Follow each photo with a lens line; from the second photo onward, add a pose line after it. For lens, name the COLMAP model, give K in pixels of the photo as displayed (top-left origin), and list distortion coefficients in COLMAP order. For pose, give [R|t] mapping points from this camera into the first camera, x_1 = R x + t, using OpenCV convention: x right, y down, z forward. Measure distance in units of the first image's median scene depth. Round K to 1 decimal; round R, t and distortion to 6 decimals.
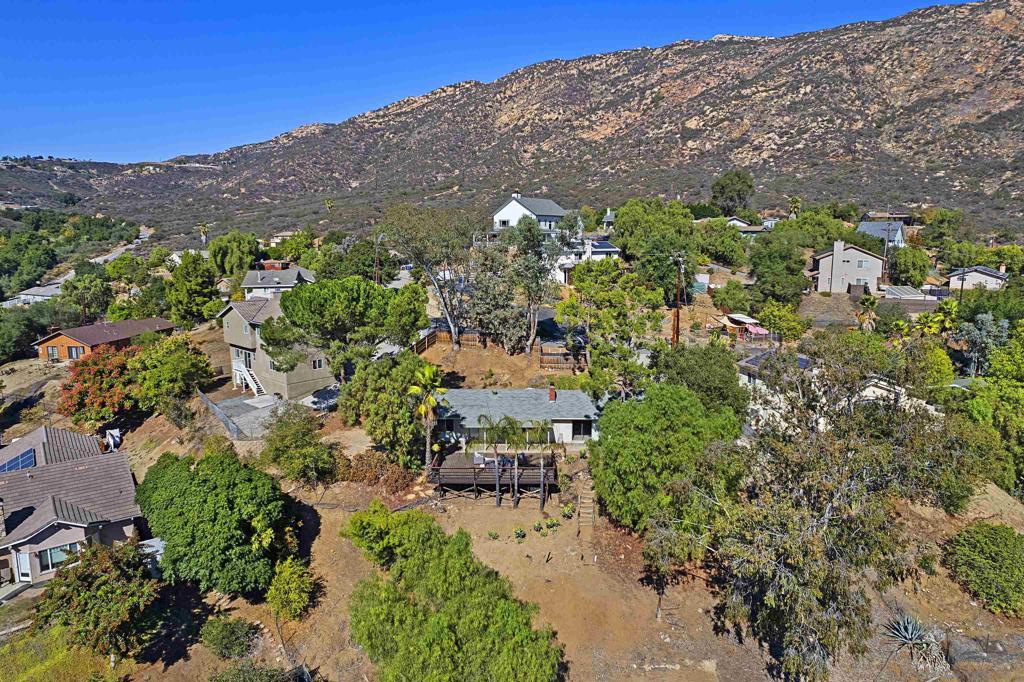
lens RADIAL K [[649.9, 0, 507.3], [0, 649.9, 346.0], [0, 0, 1]] dist [-0.074662, 0.067177]
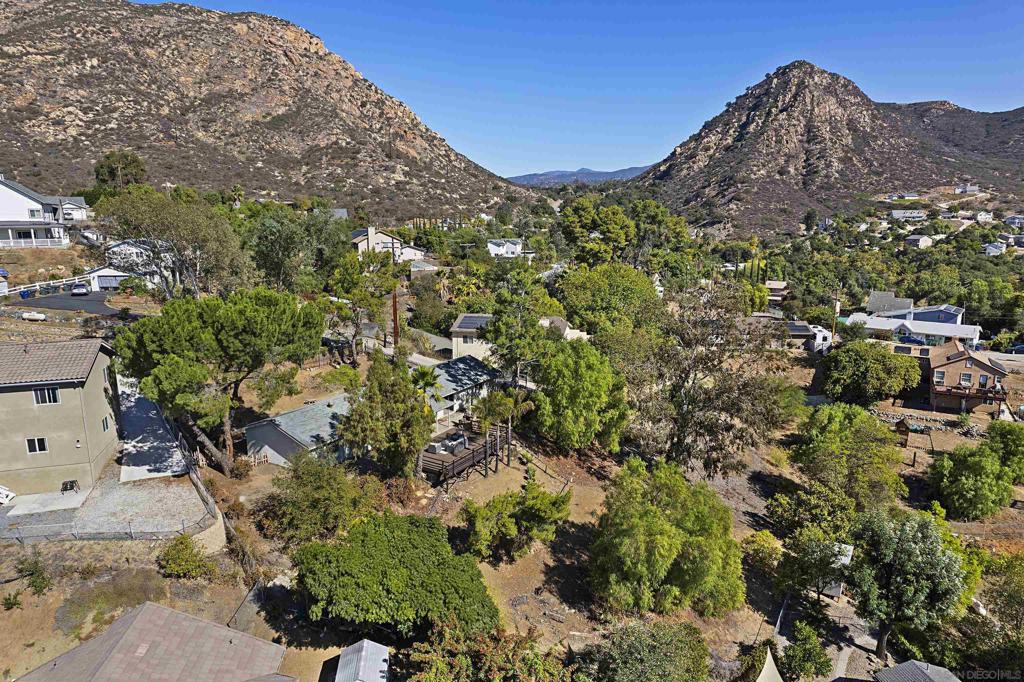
lens RADIAL K [[649.9, 0, 507.3], [0, 649.9, 346.0], [0, 0, 1]] dist [-0.074662, 0.067177]
pose [[0.503495, -0.175232, 0.846042, -0.093211], [0.152758, 0.981845, 0.112451, -0.009998], [-0.850387, 0.072621, 0.521122, 0.037278]]
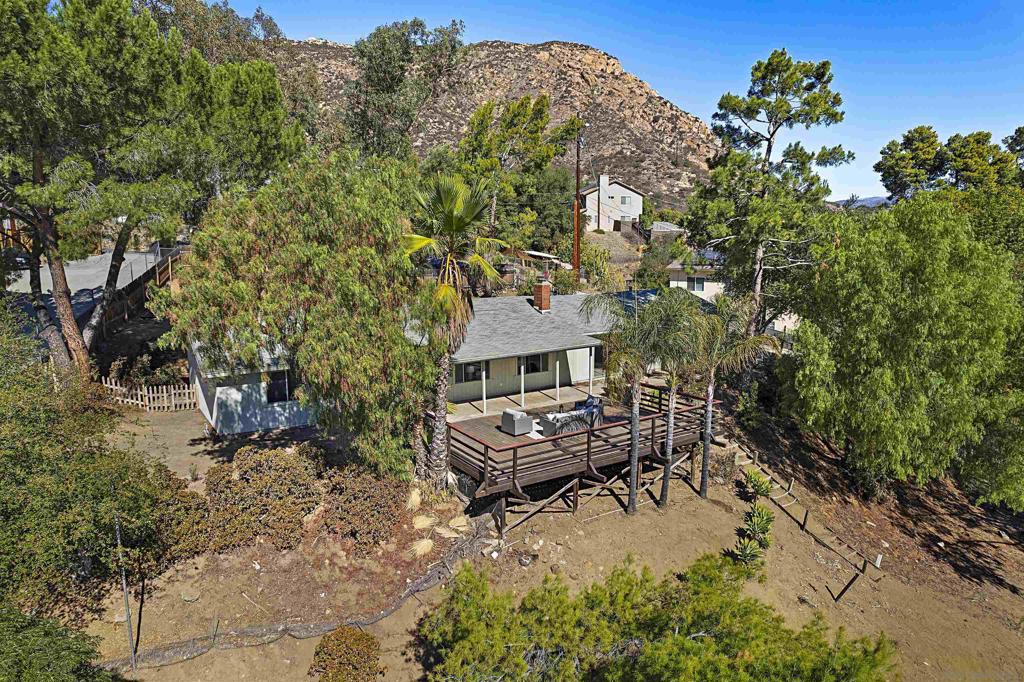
lens RADIAL K [[649.9, 0, 507.3], [0, 649.9, 346.0], [0, 0, 1]] dist [-0.074662, 0.067177]
pose [[0.823685, -0.090695, 0.559748, -0.031621], [0.101695, 0.994749, 0.011531, 0.012808], [-0.557854, 0.047425, 0.828583, 0.070141]]
